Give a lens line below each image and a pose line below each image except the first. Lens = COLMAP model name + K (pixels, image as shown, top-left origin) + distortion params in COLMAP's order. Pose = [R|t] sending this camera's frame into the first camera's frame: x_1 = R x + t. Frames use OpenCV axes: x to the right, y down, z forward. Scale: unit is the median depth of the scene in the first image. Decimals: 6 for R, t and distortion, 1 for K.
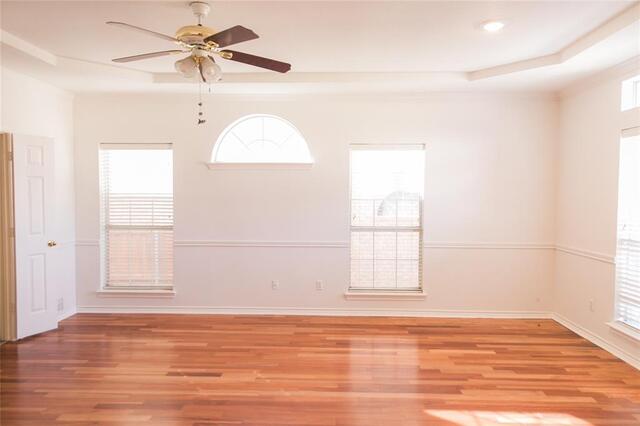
lens RADIAL K [[436.8, 0, 325.7], [0, 436.8, 212.3], [0, 0, 1]] dist [0.016904, -0.003481]
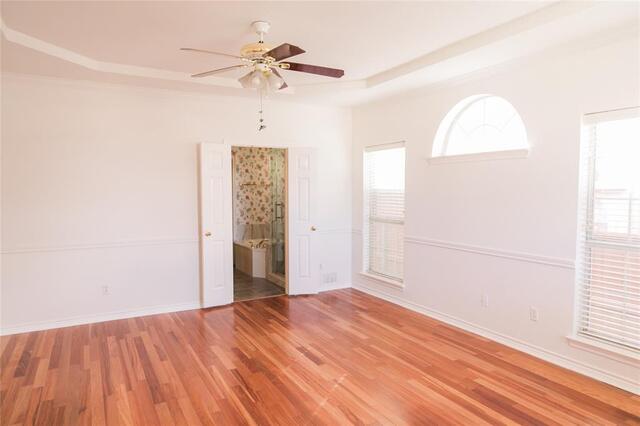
lens RADIAL K [[436.8, 0, 325.7], [0, 436.8, 212.3], [0, 0, 1]] dist [0.016904, -0.003481]
pose [[0.508636, 0.045611, -0.859773, 0.484293], [-0.034747, 0.998870, 0.032433, -0.018925], [0.860280, 0.013378, 0.509646, 0.353776]]
